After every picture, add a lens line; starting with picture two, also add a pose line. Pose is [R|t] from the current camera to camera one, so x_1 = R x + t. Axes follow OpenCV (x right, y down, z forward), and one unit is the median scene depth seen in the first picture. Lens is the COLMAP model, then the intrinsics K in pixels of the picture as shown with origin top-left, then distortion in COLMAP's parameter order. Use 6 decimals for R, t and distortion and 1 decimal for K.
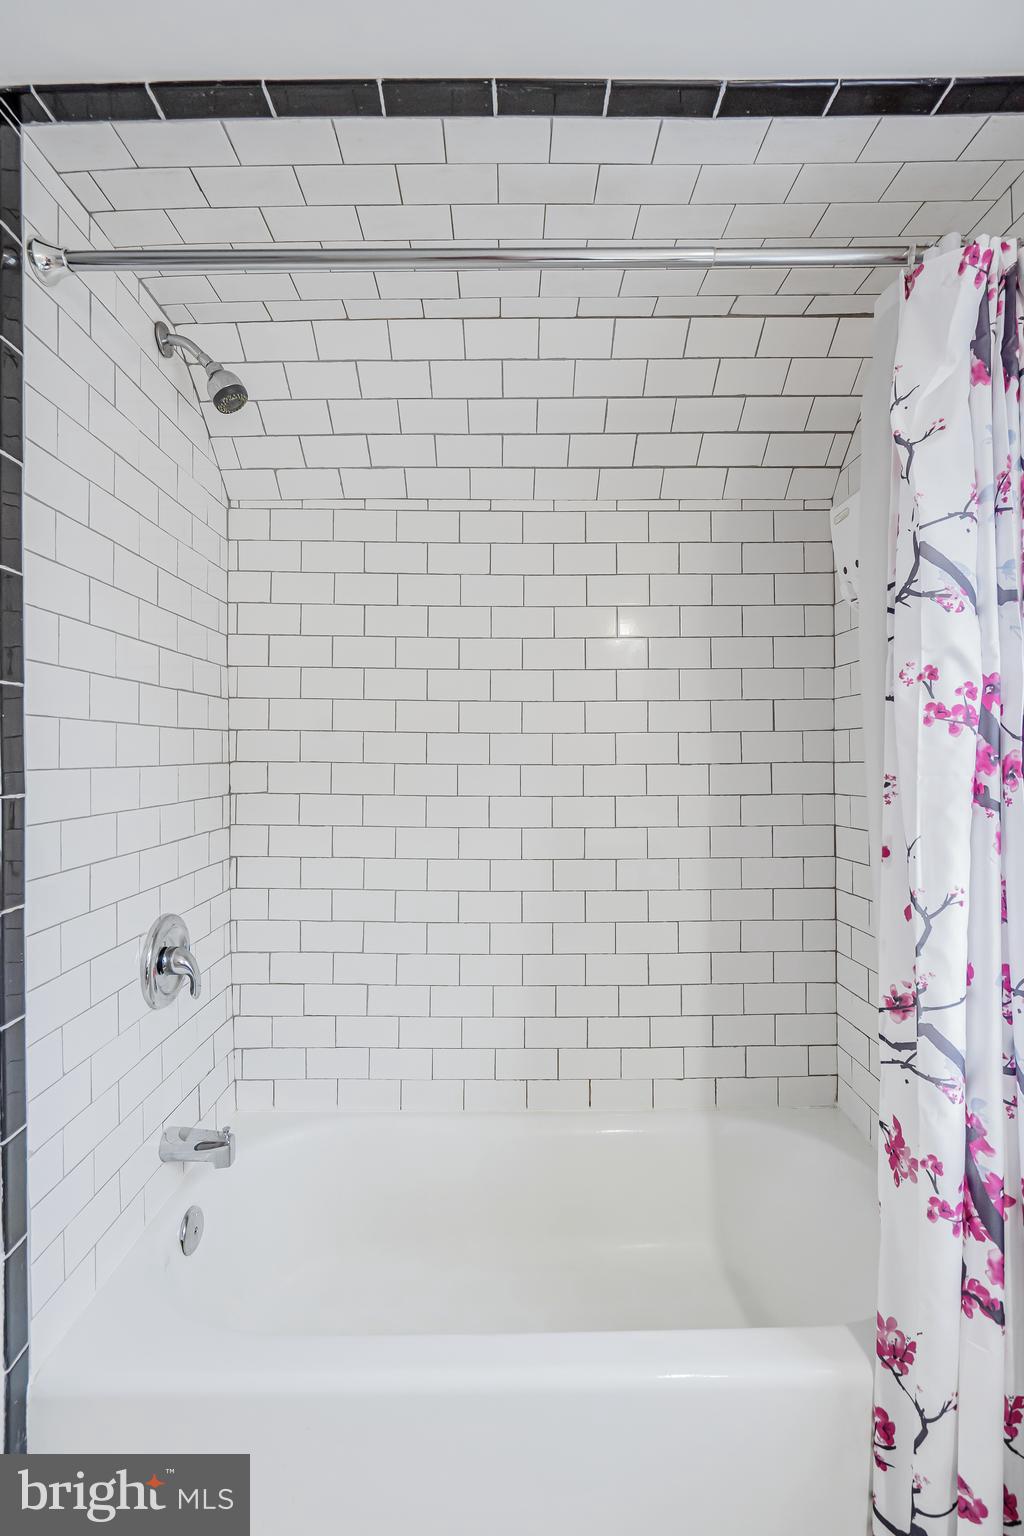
lens RADIAL K [[711.3, 0, 544.8], [0, 711.3, 745.6], [0, 0, 1]] dist [-0.002086, 0.000872]
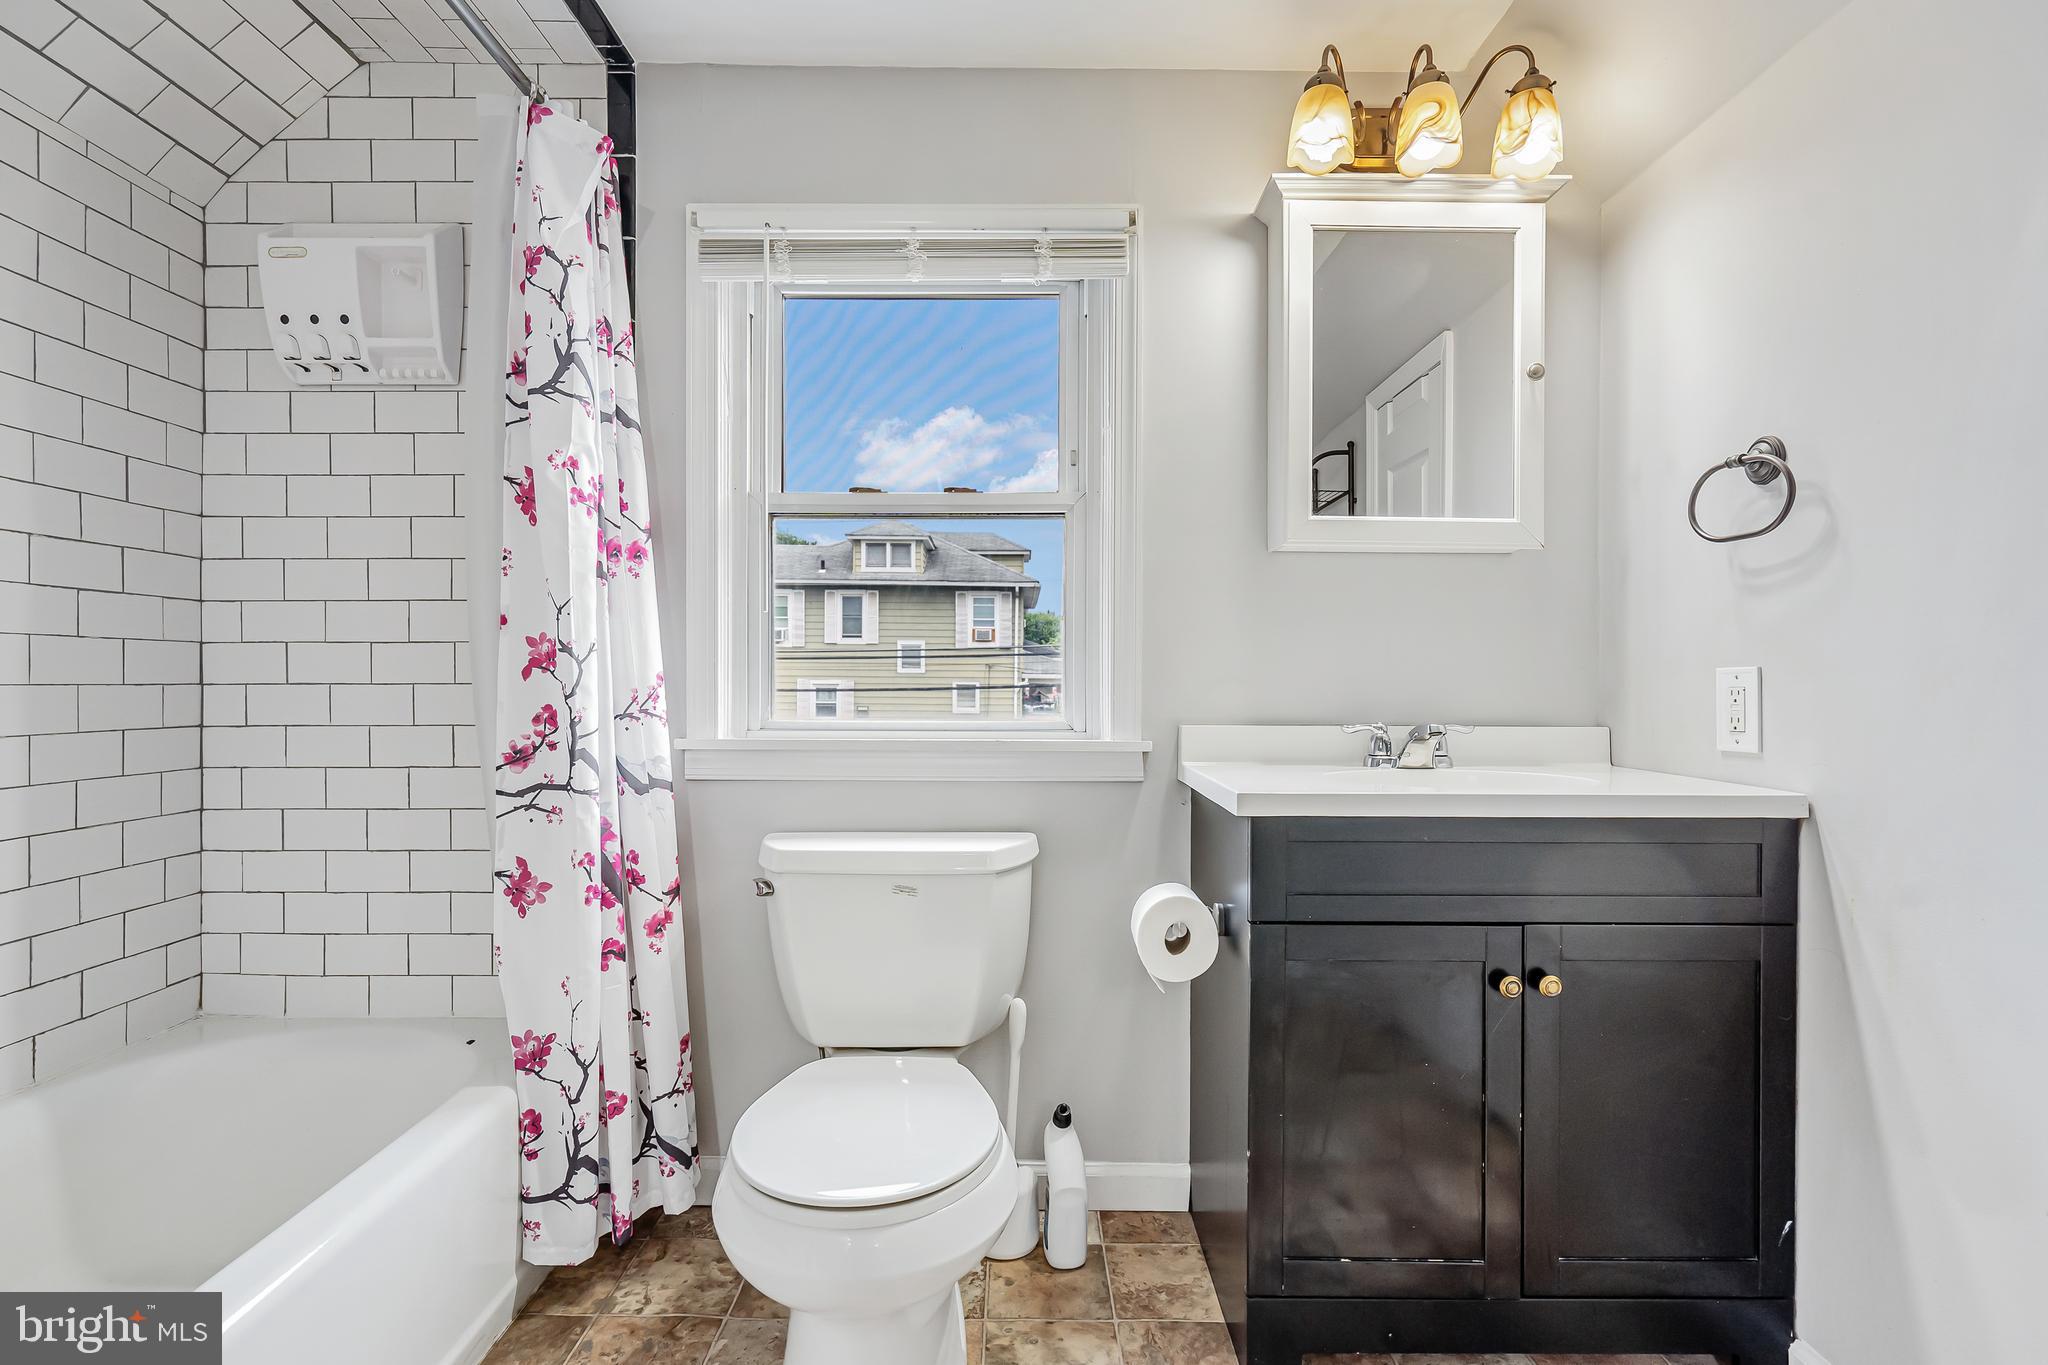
lens RADIAL K [[948.4, 0, 1018.1], [0, 948.4, 664.9], [0, 0, 1]] dist [-0.002086, 0.000872]
pose [[0.006892, 0.022554, 0.999722, -0.946122], [-0.010058, 0.999697, -0.022484, 0.242040], [-0.999926, -0.009900, 0.007116, 0.212771]]
